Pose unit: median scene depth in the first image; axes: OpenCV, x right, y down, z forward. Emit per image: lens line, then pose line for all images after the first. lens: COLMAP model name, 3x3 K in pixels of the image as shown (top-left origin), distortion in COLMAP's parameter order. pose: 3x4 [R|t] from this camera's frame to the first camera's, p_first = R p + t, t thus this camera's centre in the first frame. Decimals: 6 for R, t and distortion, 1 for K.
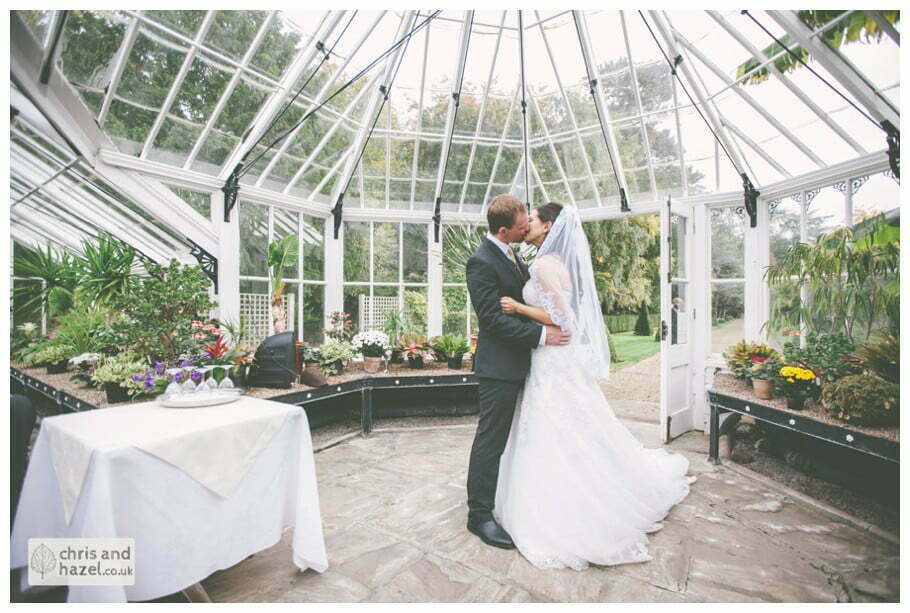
lens RADIAL K [[407.3, 0, 459.1], [0, 407.3, 308.3], [0, 0, 1]] dist [-0.048331, 0.016755]
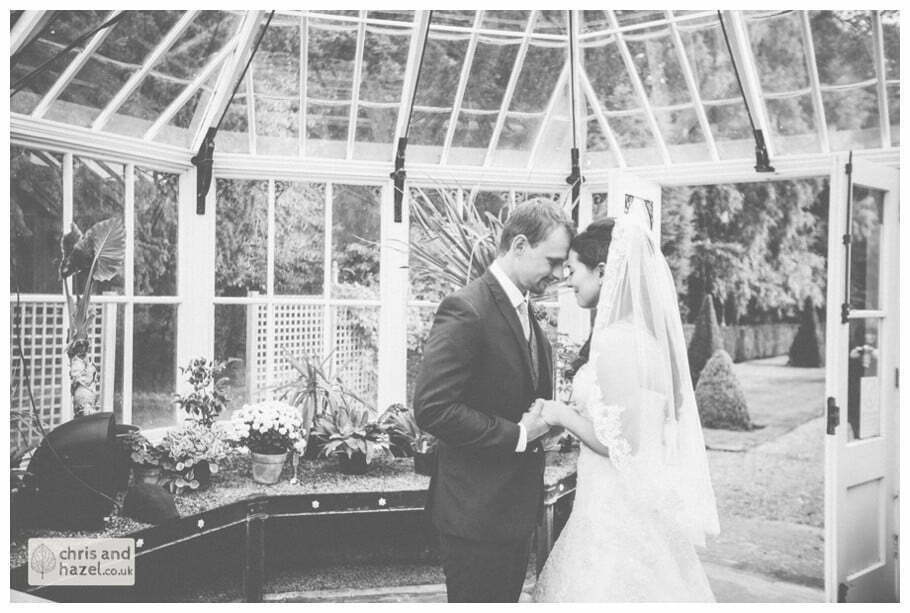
lens RADIAL K [[797.5, 0, 459.2], [0, 797.5, 305.0], [0, 0, 1]] dist [0.034839, 0.008041]
pose [[0.999744, 0.015833, 0.016176, 0.010541], [-0.015987, 0.999827, 0.009472, -0.085434], [-0.016023, -0.009729, 0.999824, -0.022976]]
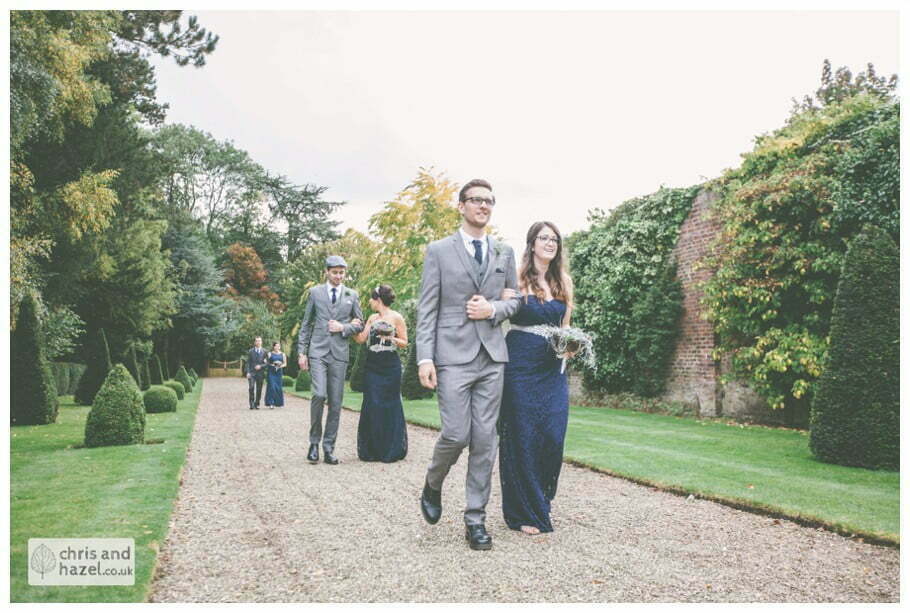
lens RADIAL K [[840.3, 0, 455.0], [0, 840.3, 306.5], [0, 0, 1]] dist [0.004106, 0.128879]
pose [[0.598225, 0.061269, 0.798982, 1.026701], [-0.008590, 0.997506, -0.070061, 0.155594], [-0.801282, 0.035049, 0.597260, 2.572015]]
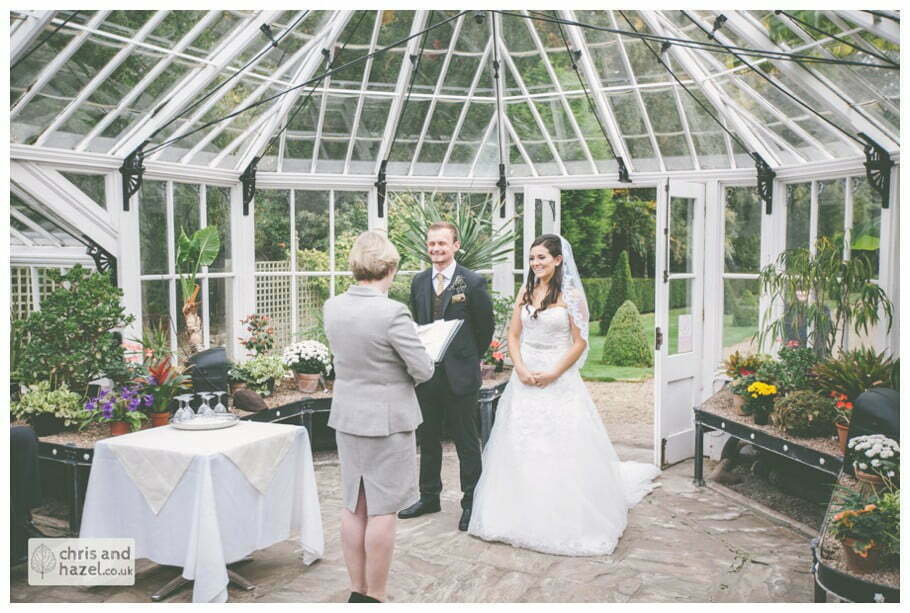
lens RADIAL K [[840.3, 0, 455.0], [0, 840.3, 306.5], [0, 0, 1]] dist [0.004106, 0.128879]
pose [[0.995182, -0.008430, 0.097682, -0.089771], [0.001976, 0.997820, 0.065972, -0.126135], [-0.098025, -0.065461, 0.993029, -0.695404]]
